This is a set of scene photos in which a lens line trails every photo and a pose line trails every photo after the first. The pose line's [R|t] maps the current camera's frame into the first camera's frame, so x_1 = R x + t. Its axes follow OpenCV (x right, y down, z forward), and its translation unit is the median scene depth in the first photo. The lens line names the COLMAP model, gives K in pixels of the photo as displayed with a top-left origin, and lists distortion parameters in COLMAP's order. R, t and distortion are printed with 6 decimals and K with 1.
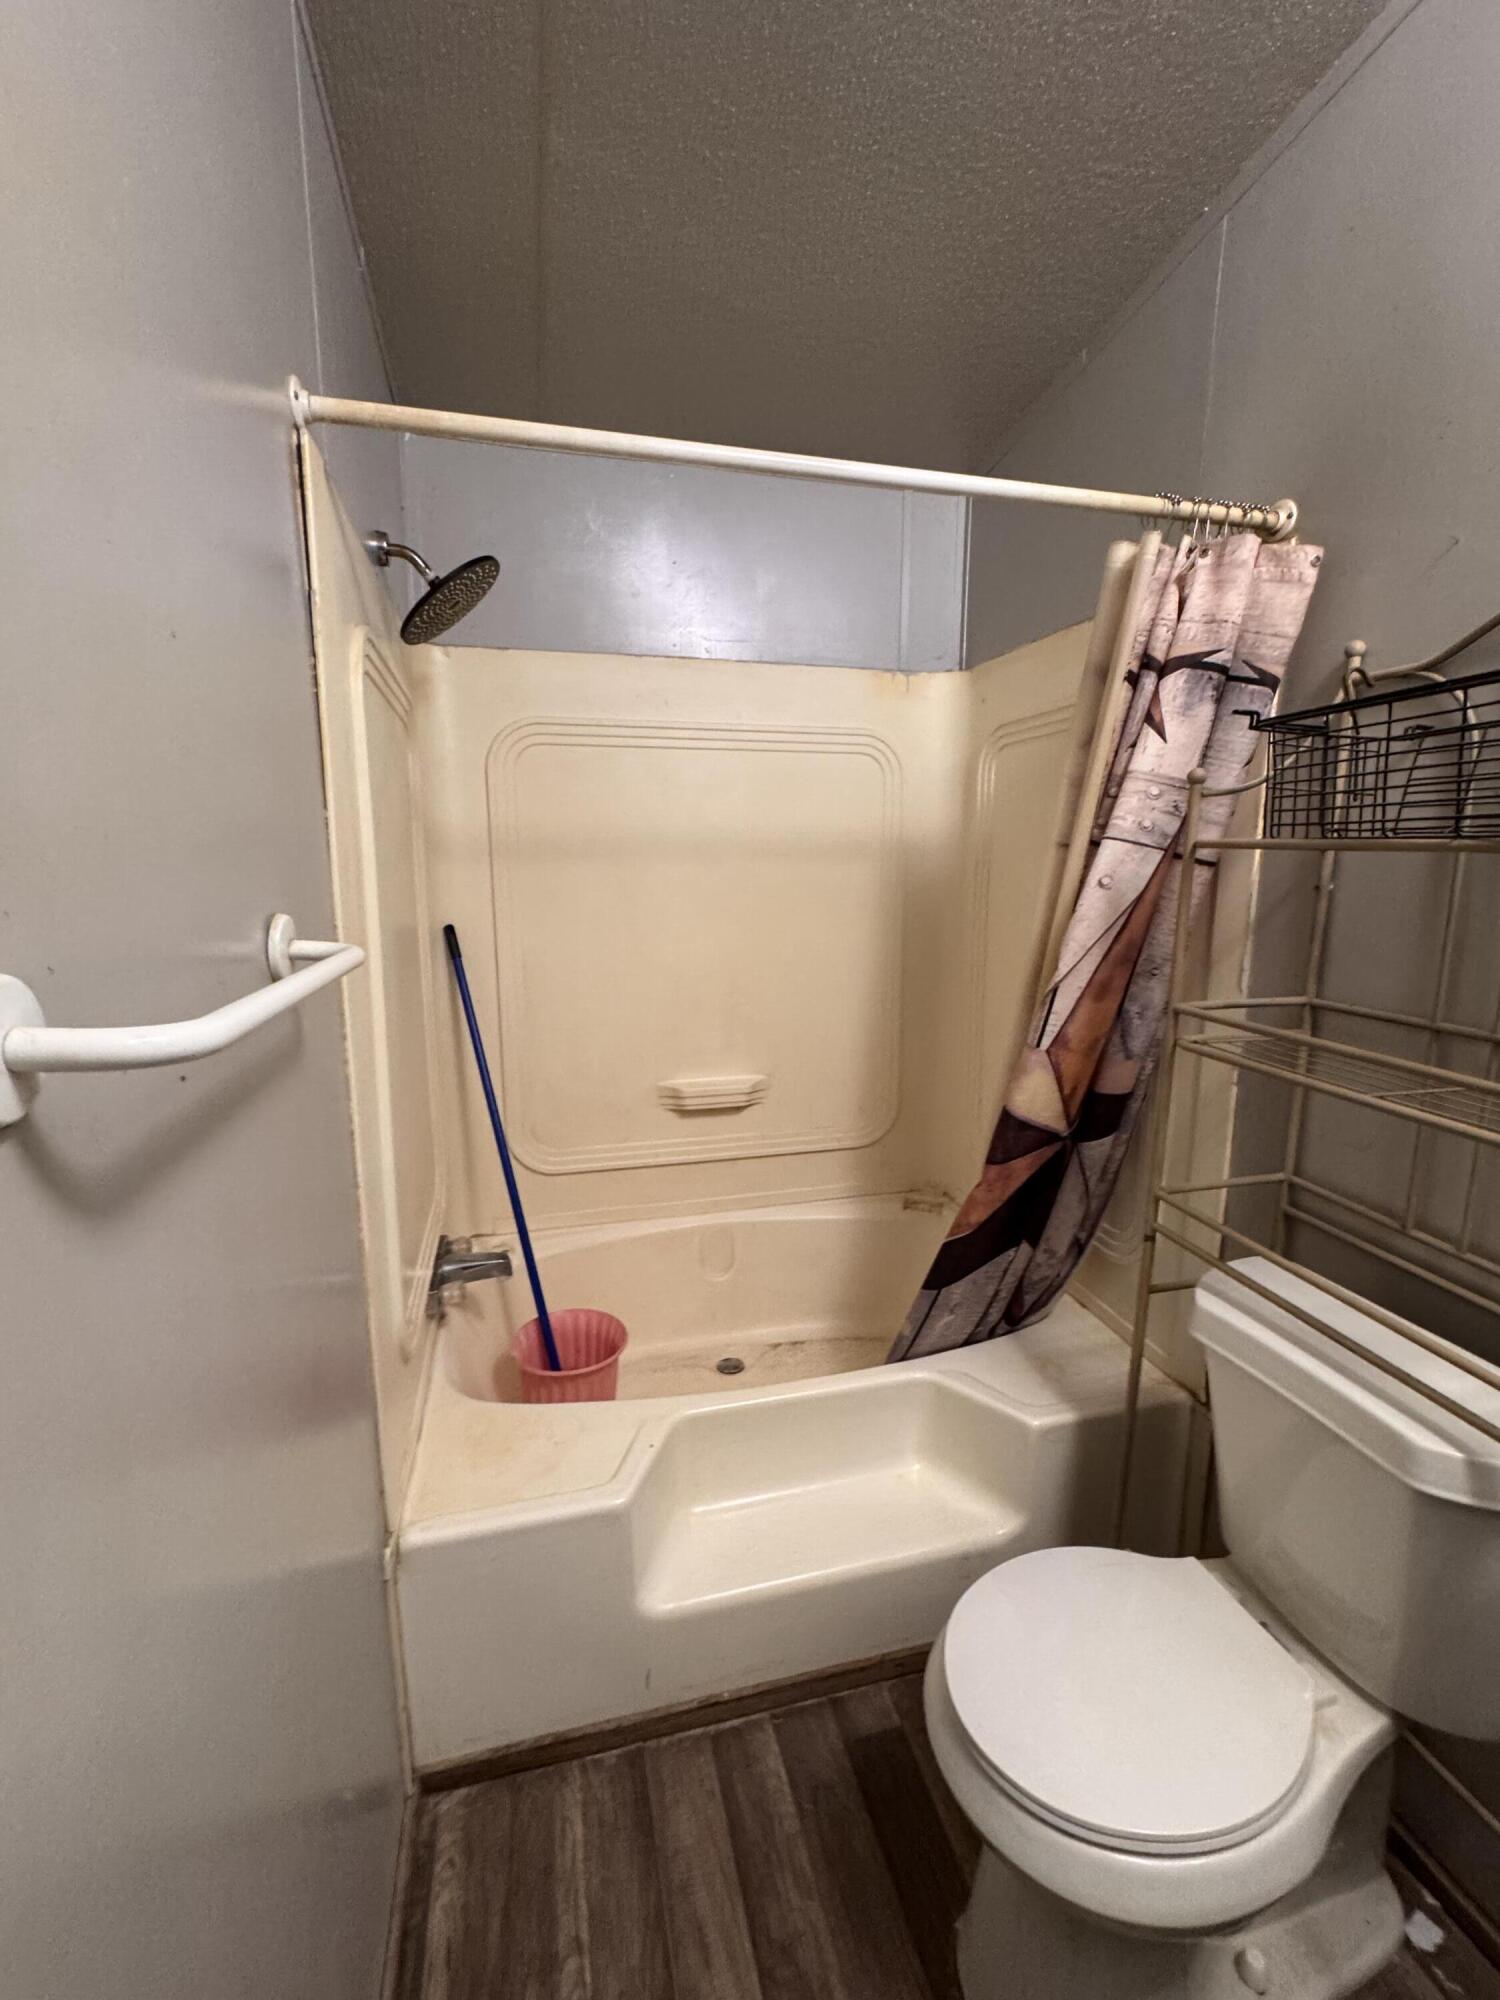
lens RADIAL K [[846.5, 0, 750.0], [0, 846.5, 1000.0], [0, 0, 1]] dist [-0.000375, 0.000532]
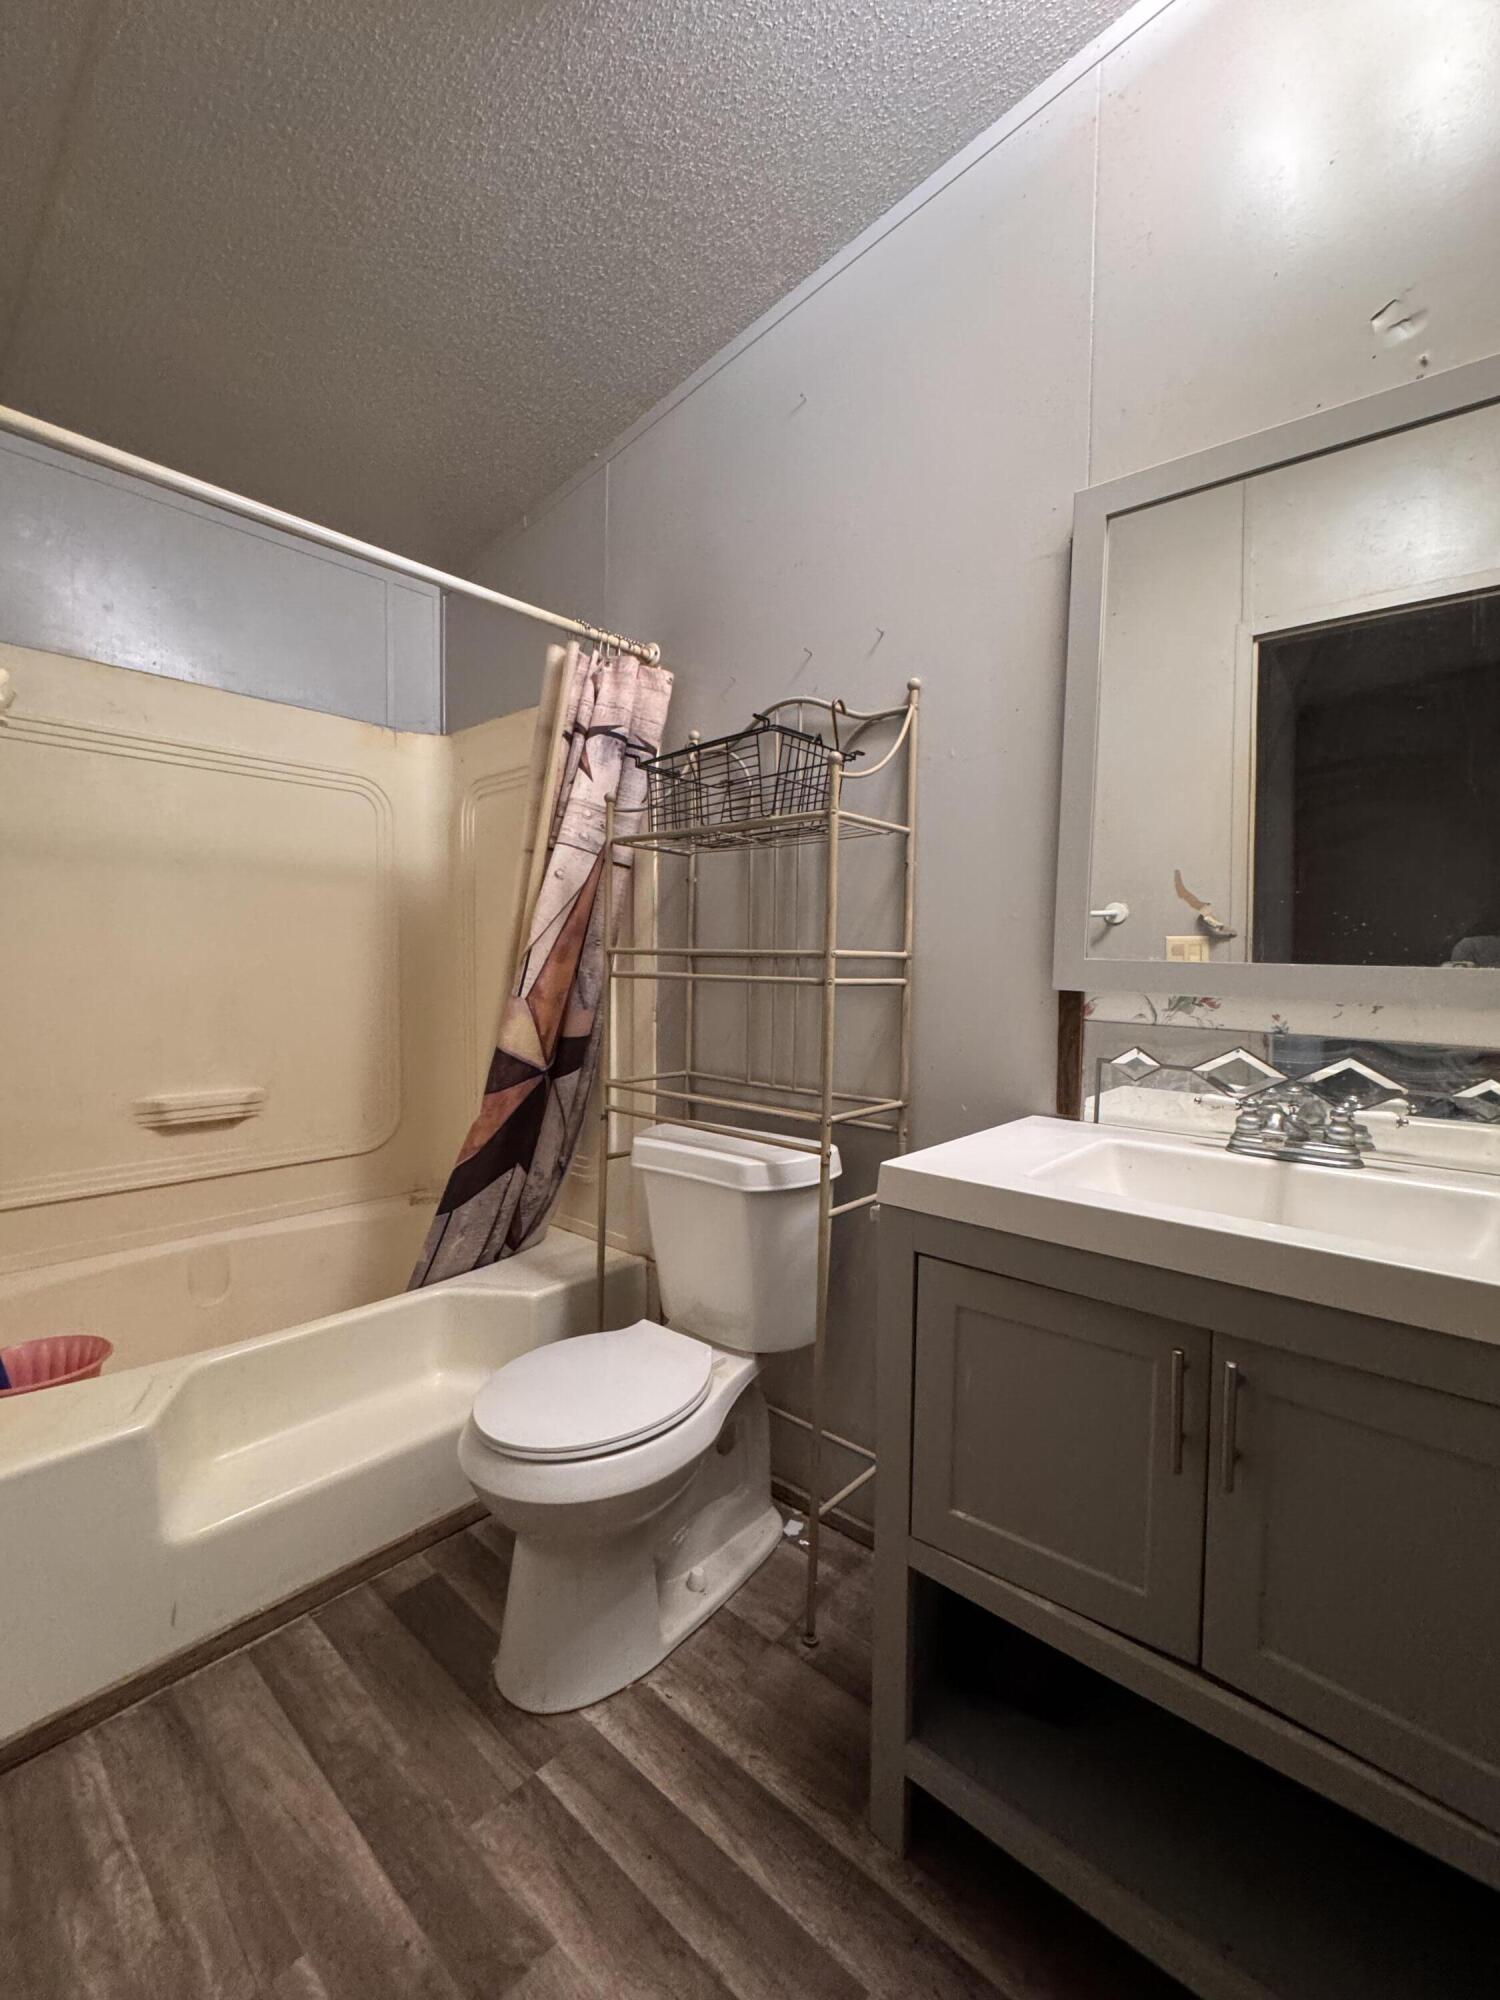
lens RADIAL K [[846.5, 0, 750.0], [0, 846.5, 1000.0], [0, 0, 1]] dist [-0.000375, 0.000532]
pose [[0.830950, -0.013741, 0.556177, -0.100330], [0.085670, 0.990932, -0.103512, 0.238784], [-0.549712, 0.133661, 0.824592, -0.300706]]
